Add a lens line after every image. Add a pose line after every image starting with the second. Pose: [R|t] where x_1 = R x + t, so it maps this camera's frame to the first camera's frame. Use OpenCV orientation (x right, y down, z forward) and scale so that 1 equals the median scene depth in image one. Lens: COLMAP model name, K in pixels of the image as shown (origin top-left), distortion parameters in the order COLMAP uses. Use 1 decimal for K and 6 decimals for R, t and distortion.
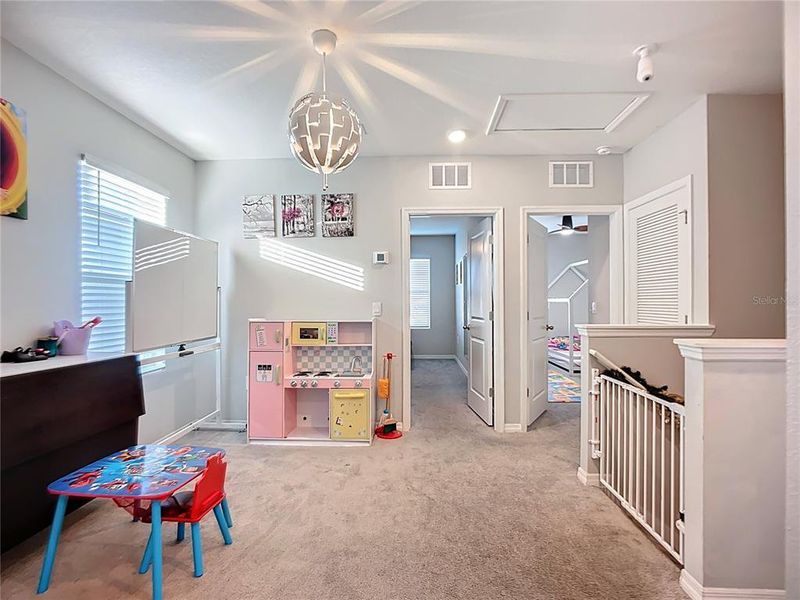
lens RADIAL K [[425.8, 0, 399.9], [0, 425.8, 300.7], [0, 0, 1]] dist [-0.027709, 0.009248]
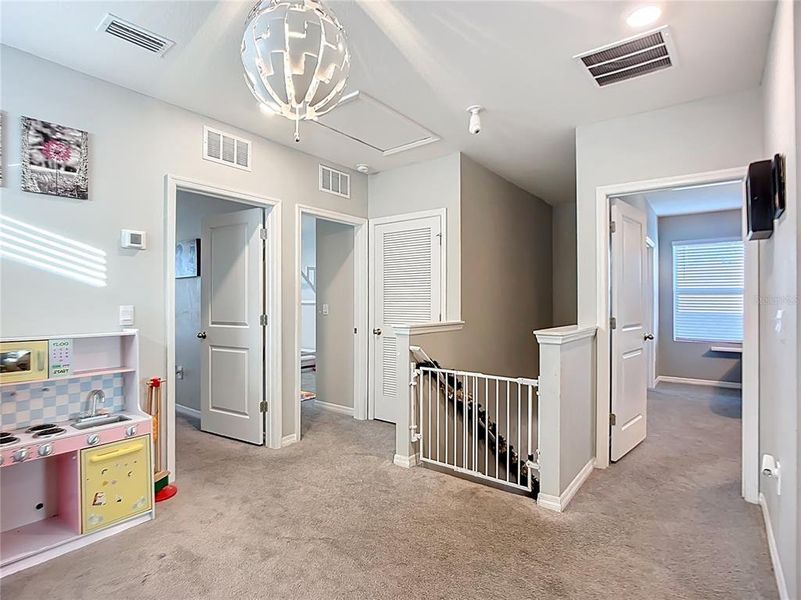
lens RADIAL K [[426.3, 0, 402.9], [0, 426.3, 299.0], [0, 0, 1]] dist [-0.027709, 0.009248]
pose [[0.564495, 0.008985, 0.825388, -0.361549], [-0.002056, 0.999953, -0.009478, -0.000636], [-0.825434, 0.003653, 0.564487, 0.267690]]
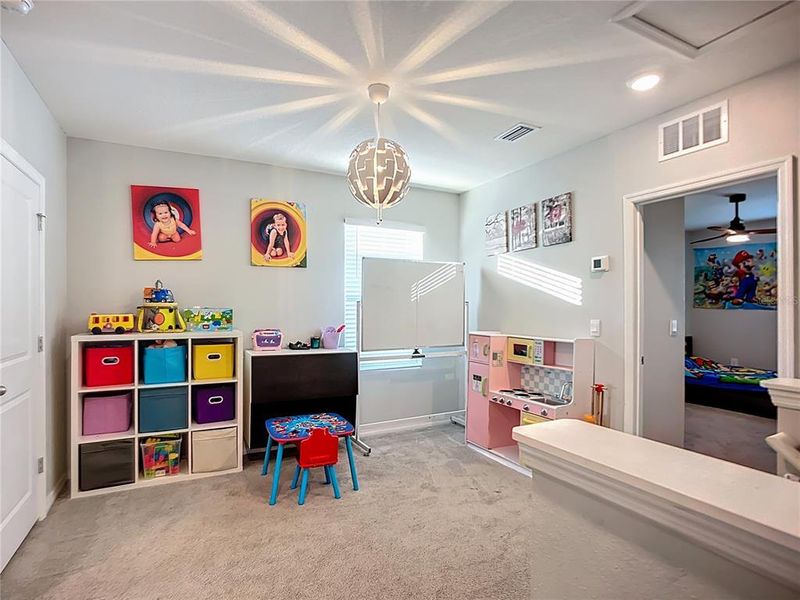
lens RADIAL K [[425.8, 0, 388.0], [0, 425.8, 306.8], [0, 0, 1]] dist [-0.027709, 0.009248]
pose [[0.478419, 0.003517, -0.878125, 0.470898], [-0.002812, 0.999993, 0.002473, -0.021456], [0.878127, 0.001286, 0.478425, 0.269184]]
